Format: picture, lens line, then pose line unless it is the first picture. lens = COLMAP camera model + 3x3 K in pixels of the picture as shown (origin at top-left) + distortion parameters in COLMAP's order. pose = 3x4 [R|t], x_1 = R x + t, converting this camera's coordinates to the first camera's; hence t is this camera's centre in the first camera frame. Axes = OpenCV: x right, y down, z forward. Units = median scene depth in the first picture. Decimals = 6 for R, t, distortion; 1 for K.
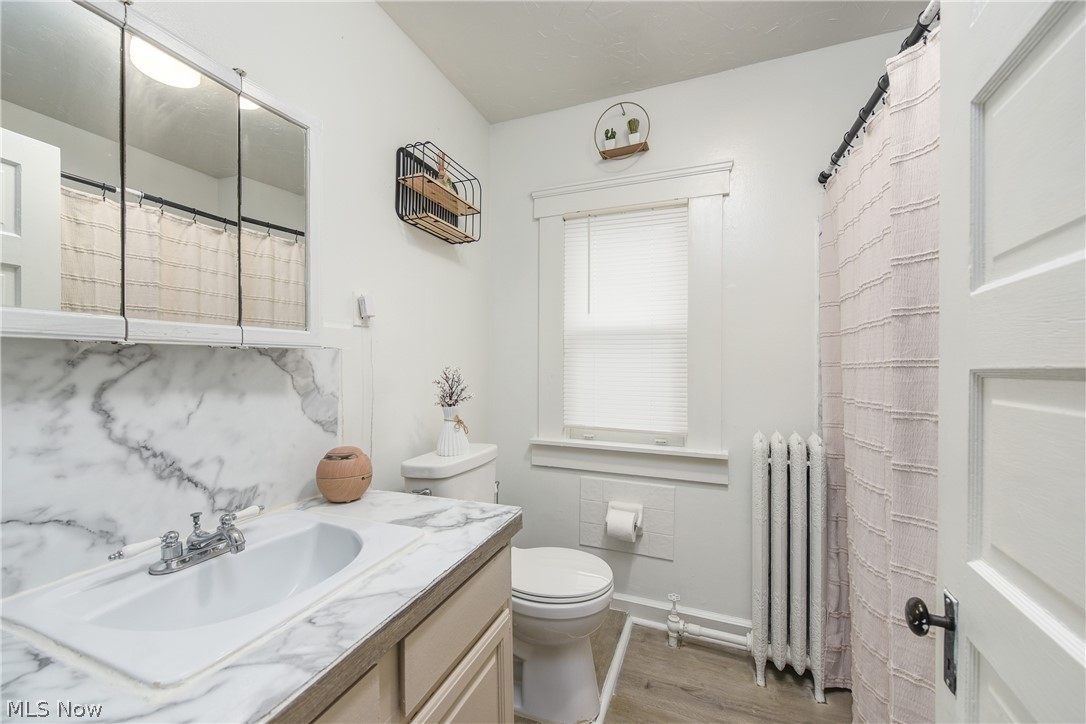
lens RADIAL K [[432.1, 0, 542.3], [0, 432.1, 362.4], [0, 0, 1]] dist [-0.002293, -0.000669]
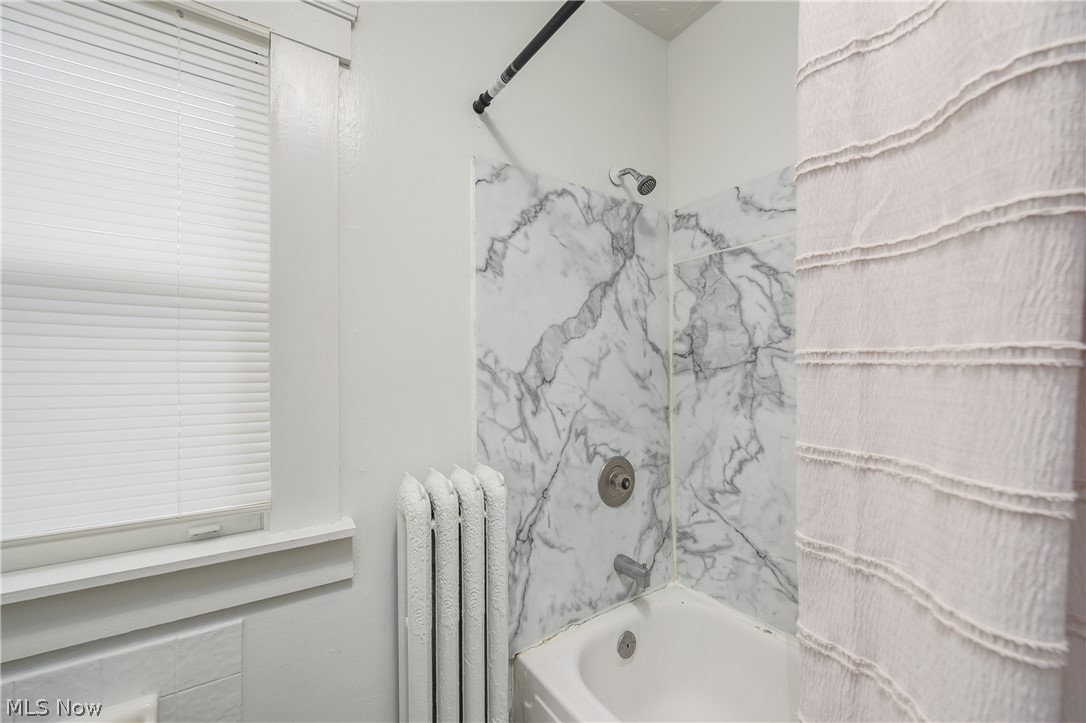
lens RADIAL K [[432.1, 0, 540.7], [0, 432.1, 363.0], [0, 0, 1]] dist [-0.002293, -0.000669]
pose [[0.562460, -0.001165, 0.826823, 0.106745], [0.001667, 0.999999, 0.000275, 0.003282], [-0.826823, 0.001224, 0.562461, 0.486699]]
